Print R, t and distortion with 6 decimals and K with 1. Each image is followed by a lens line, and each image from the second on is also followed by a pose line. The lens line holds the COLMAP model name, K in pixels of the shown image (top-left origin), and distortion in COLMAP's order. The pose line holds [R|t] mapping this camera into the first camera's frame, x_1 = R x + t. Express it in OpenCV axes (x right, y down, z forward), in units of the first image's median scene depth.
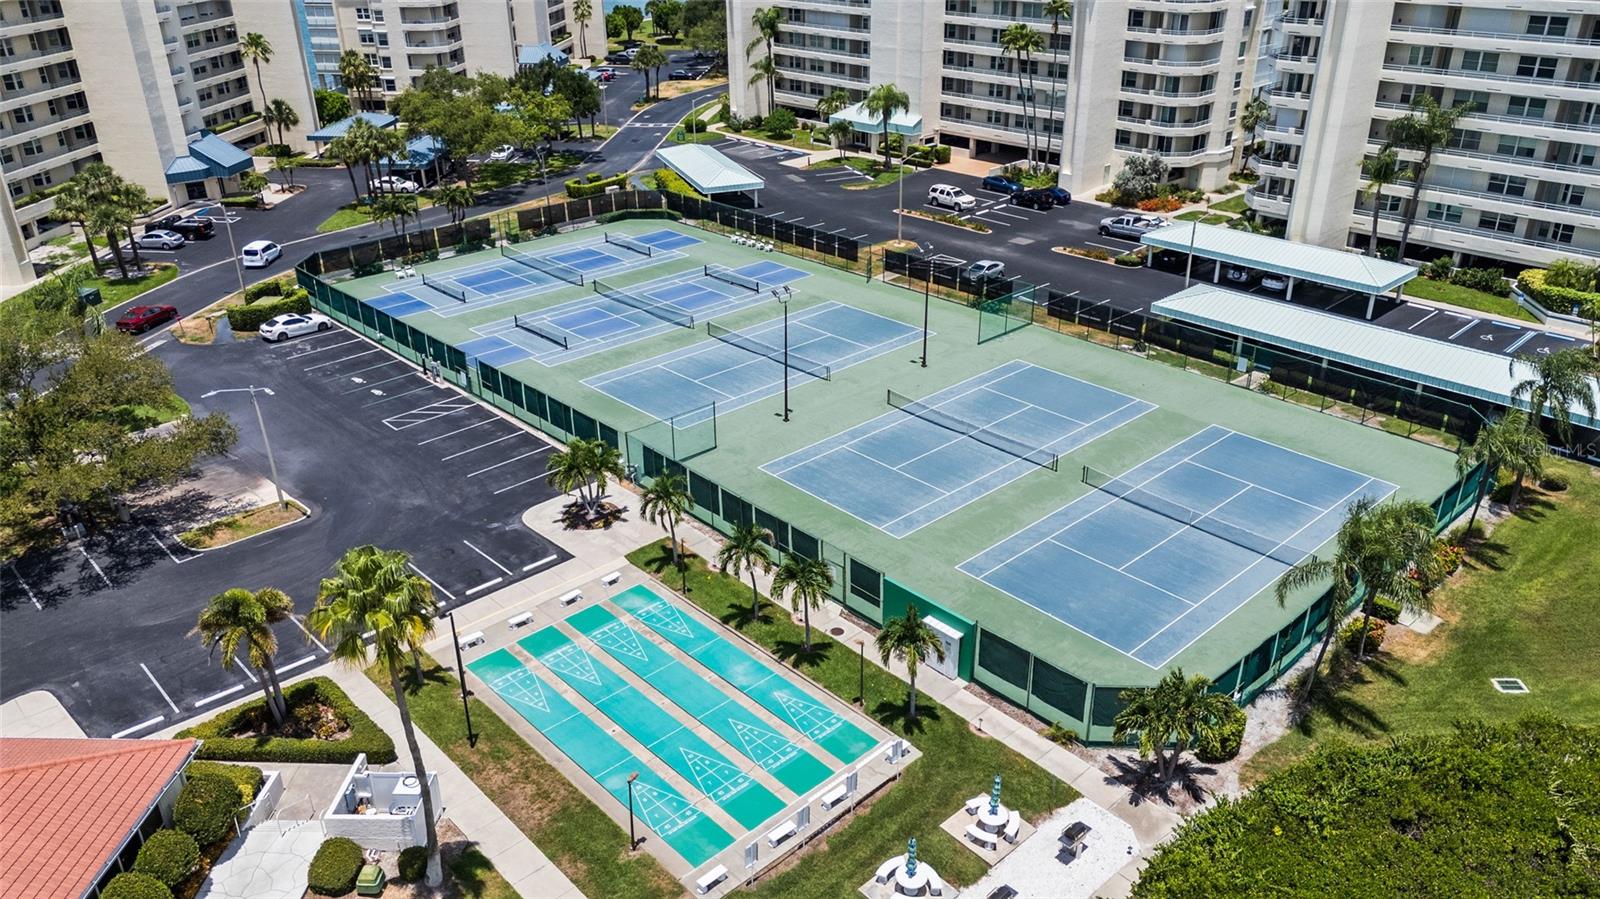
lens RADIAL K [[1171.7, 0, 800.0], [0, 1171.7, 449.5], [0, 0, 1]] dist [0.081222, -0.081348]
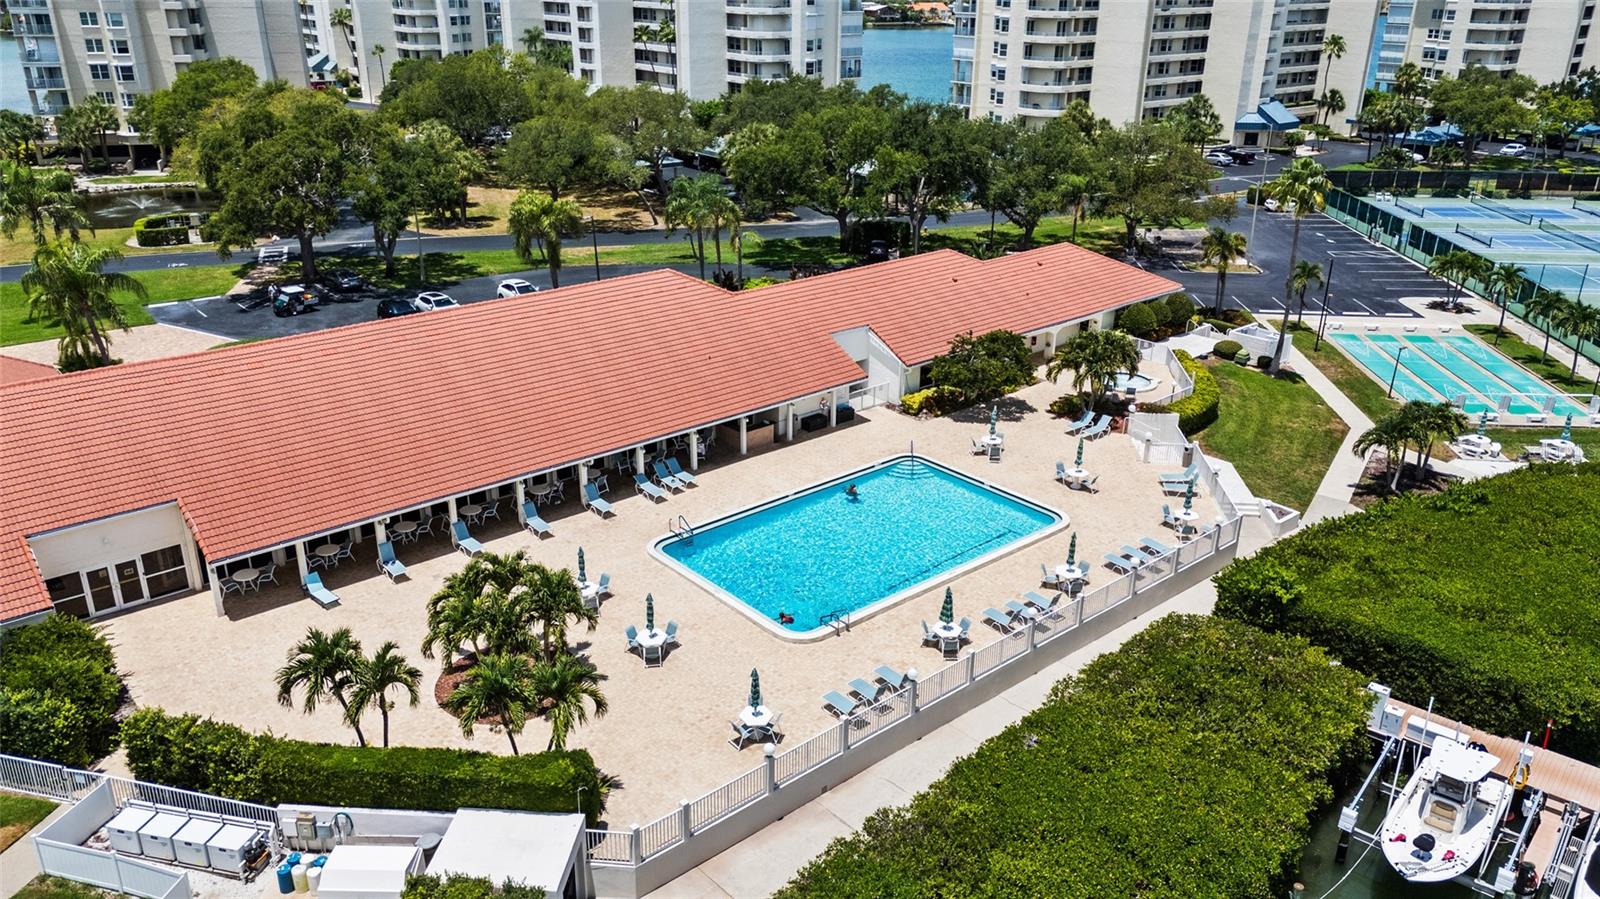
lens RADIAL K [[1171.7, 0, 800.0], [0, 1171.7, 449.5], [0, 0, 1]] dist [0.081222, -0.081348]
pose [[0.683330, 0.293109, -0.668691, 0.132696], [-0.334393, 0.939813, 0.070237, 0.169156], [0.649032, 0.175611, 0.740215, -0.240072]]
